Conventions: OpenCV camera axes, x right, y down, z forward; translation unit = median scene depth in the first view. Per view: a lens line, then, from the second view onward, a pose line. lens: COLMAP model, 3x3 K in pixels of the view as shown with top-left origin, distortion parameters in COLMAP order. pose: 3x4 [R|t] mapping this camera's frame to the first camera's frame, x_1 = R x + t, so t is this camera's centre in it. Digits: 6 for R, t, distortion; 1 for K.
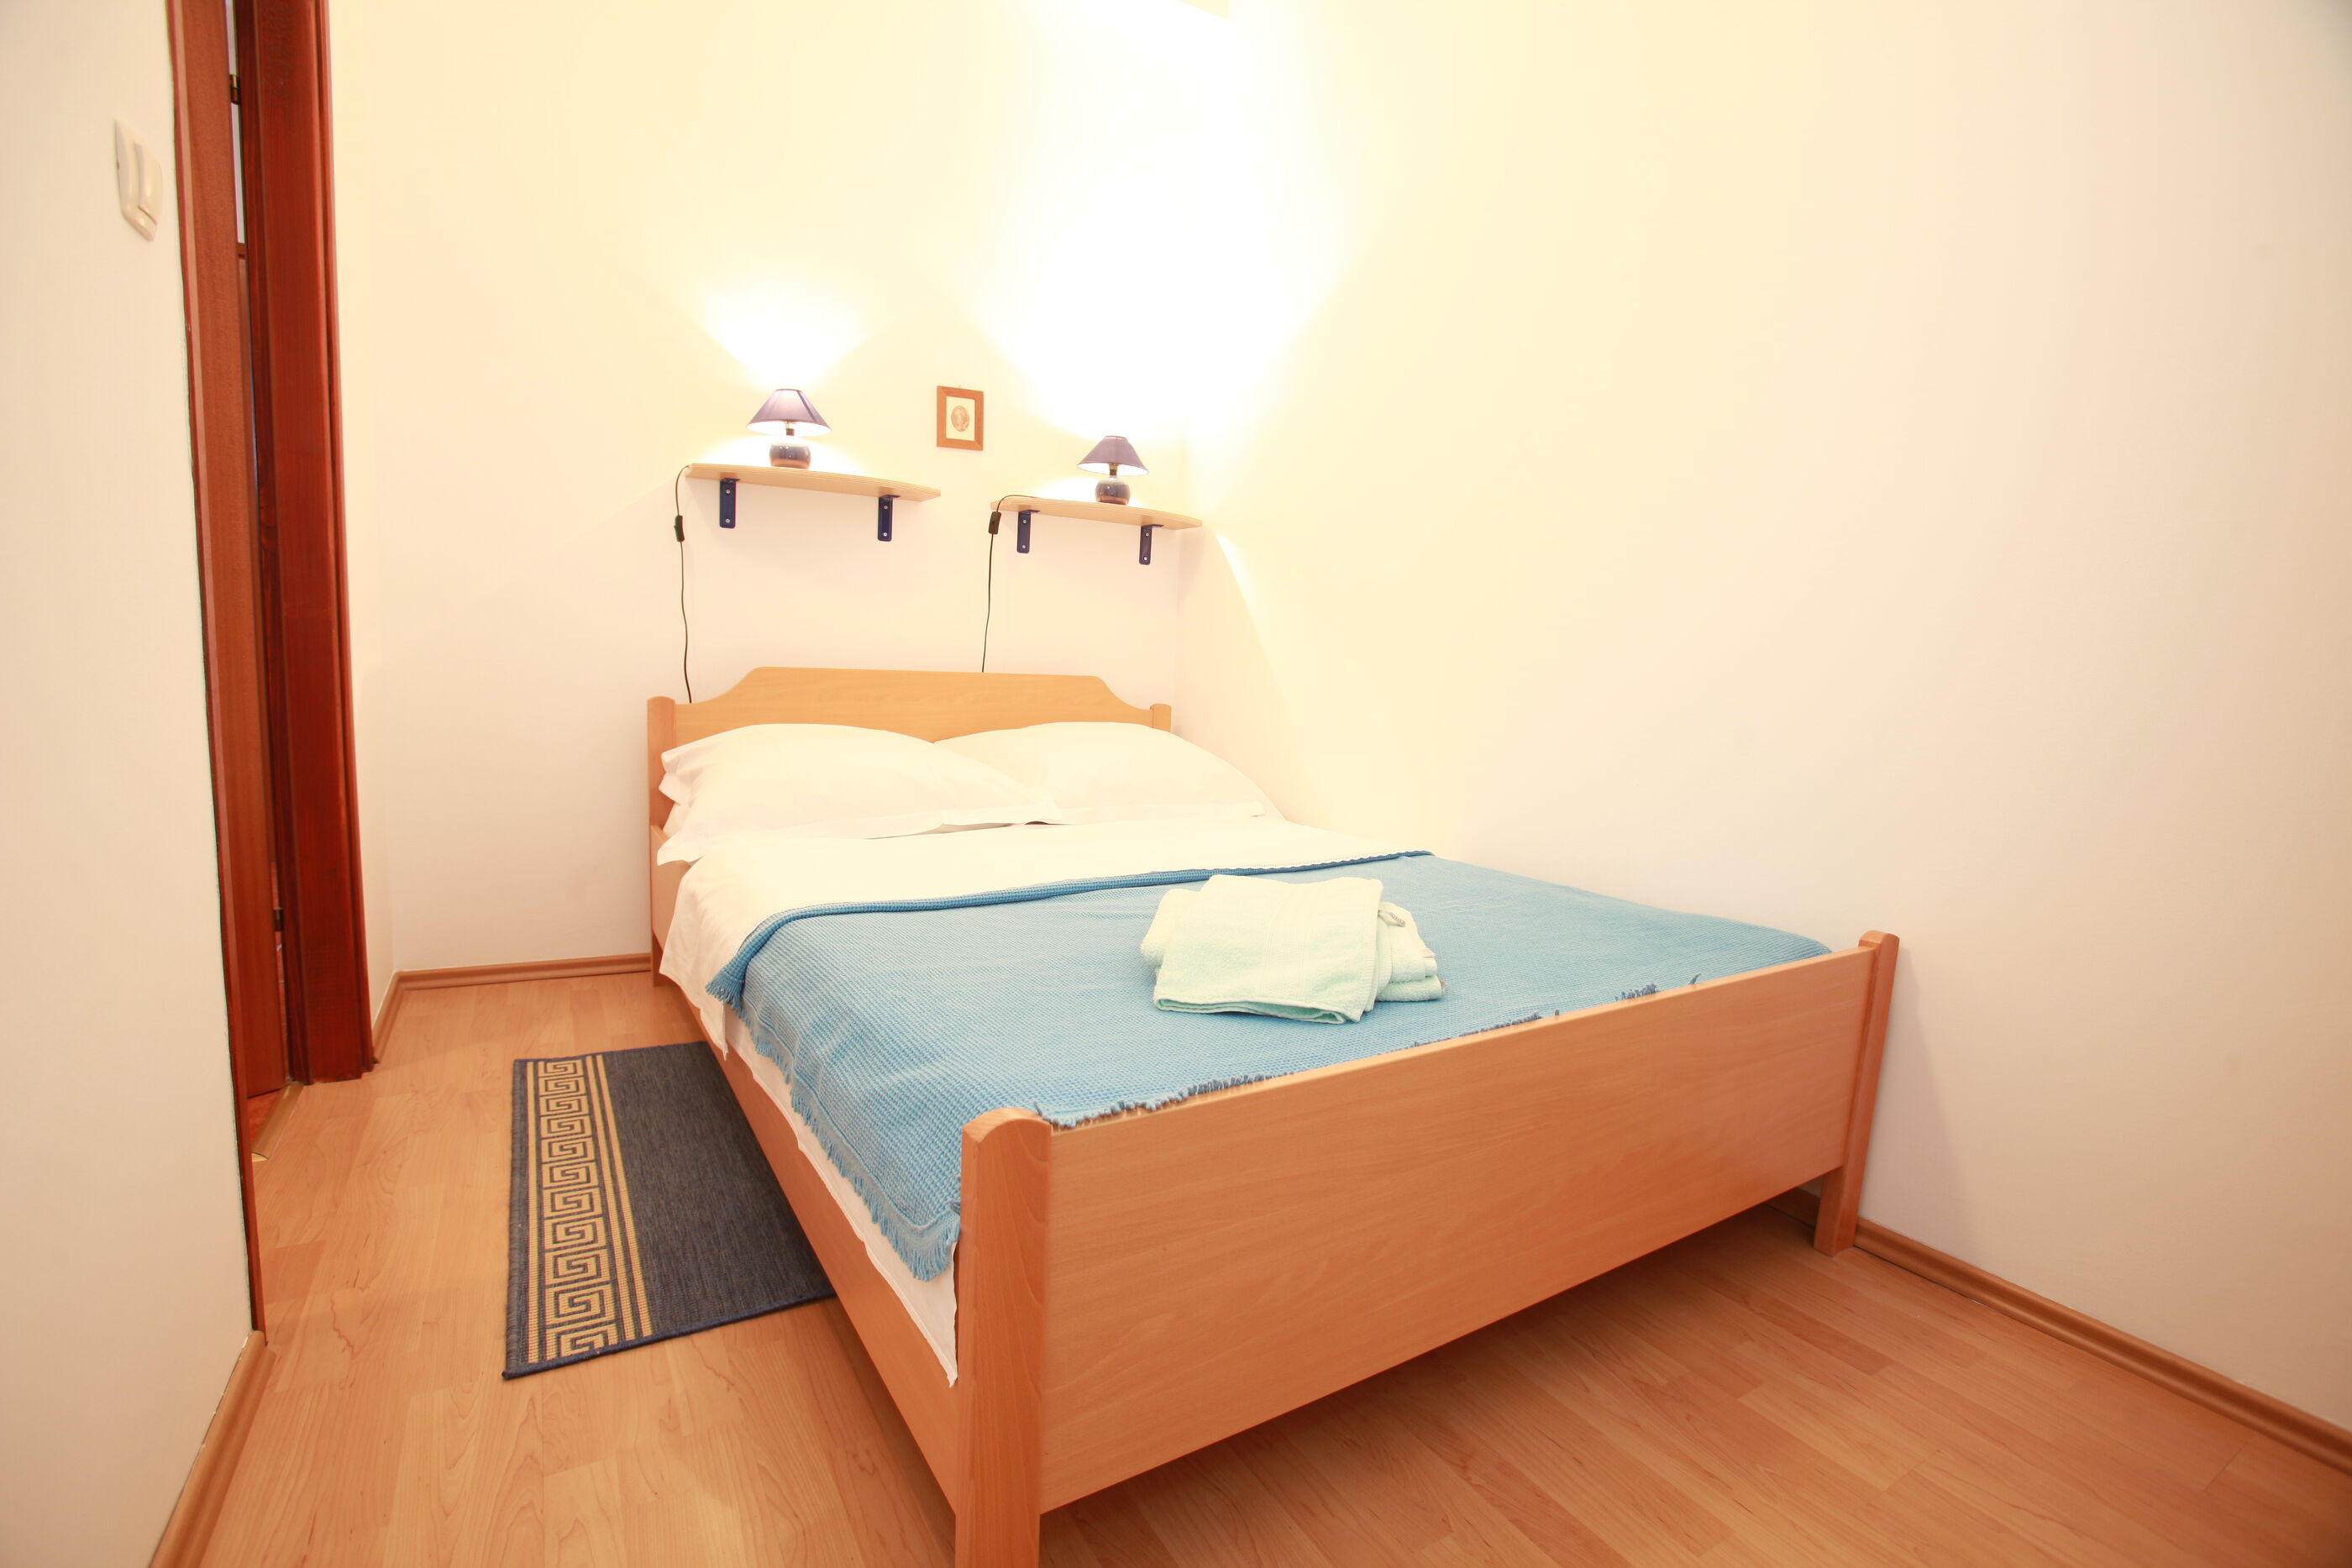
lens RADIAL K [[1054.1, 0, 1176.0], [0, 1054.1, 784.0], [0, 0, 1]] dist [-0.070903, 0.026507]
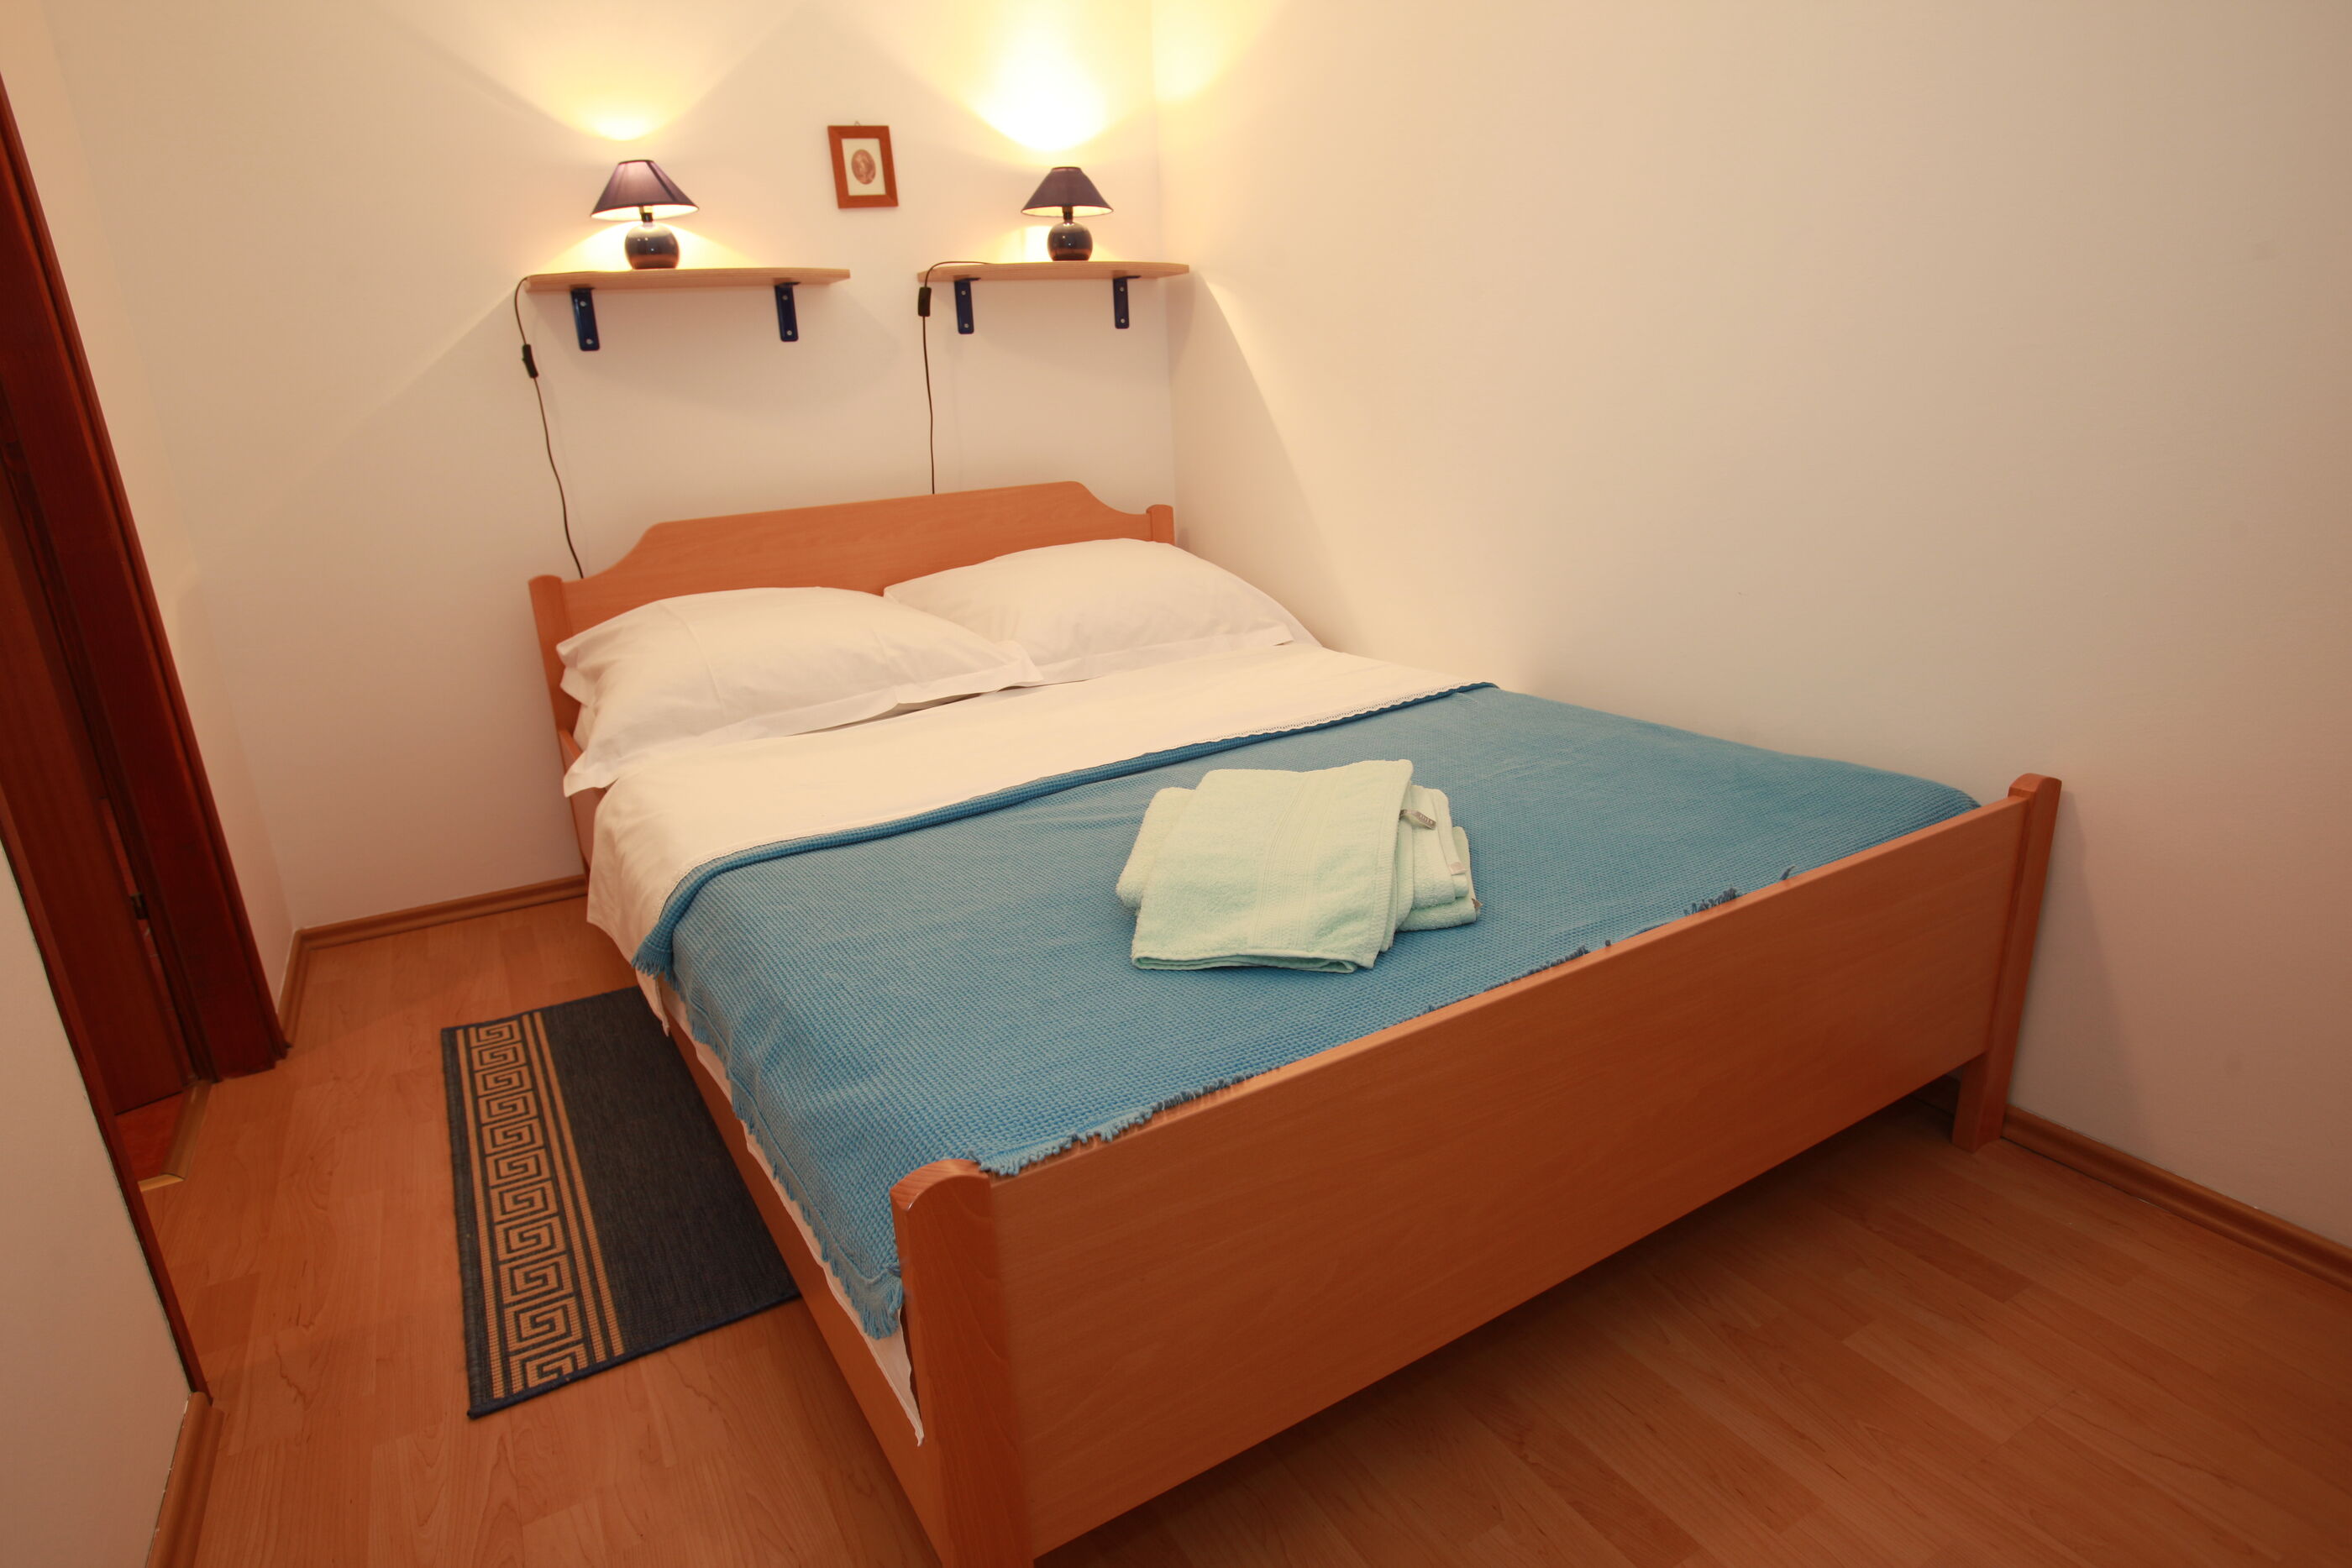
lens RADIAL K [[1279.0, 0, 1176.0], [0, 1279.0, 784.0], [0, 0, 1]] dist [-0.062881, 0.036407]
pose [[0.995172, -0.085717, -0.047800, 0.070362], [0.092904, 0.979773, 0.177241, -0.105119], [0.031640, -0.180826, 0.983006, 0.007616]]
